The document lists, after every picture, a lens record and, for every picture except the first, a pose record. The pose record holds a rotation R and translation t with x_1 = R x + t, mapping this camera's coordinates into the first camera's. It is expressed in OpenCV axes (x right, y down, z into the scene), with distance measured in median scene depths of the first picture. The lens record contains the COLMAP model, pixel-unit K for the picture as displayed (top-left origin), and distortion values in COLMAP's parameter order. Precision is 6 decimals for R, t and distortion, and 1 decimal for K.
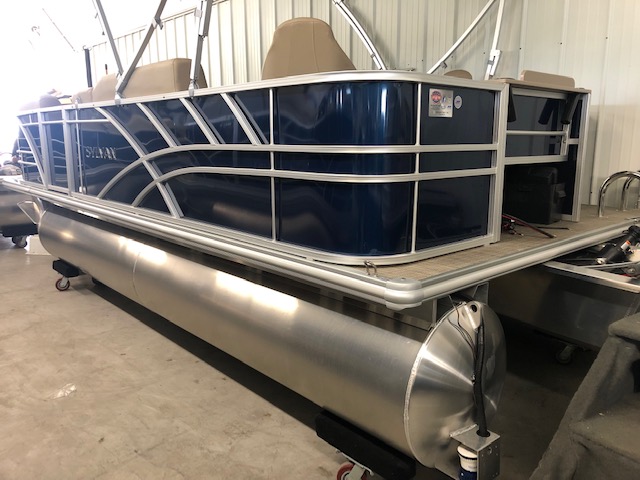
lens RADIAL K [[524.1, 0, 318.8], [0, 524.1, 237.8], [0, 0, 1]] dist [0.036061, -0.009063]
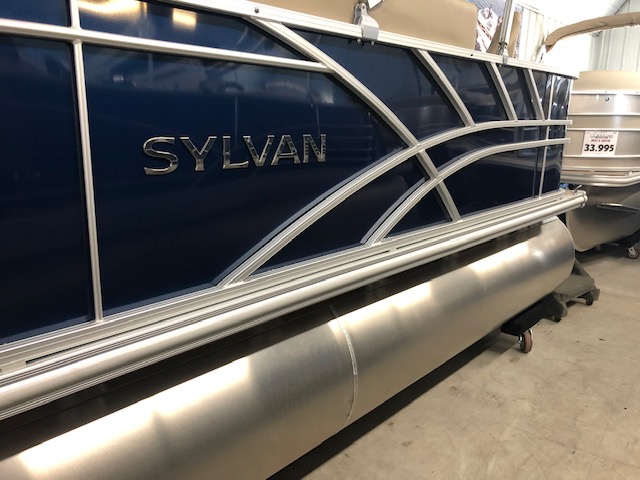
lens RADIAL K [[524.1, 0, 317.9], [0, 524.1, 241.4], [0, 0, 1]] dist [0.036061, -0.009063]
pose [[-0.107690, -0.226729, 0.967986, -1.069562], [0.175992, 0.953924, 0.243015, -0.247677], [-0.978483, 0.196528, -0.062826, 1.362778]]
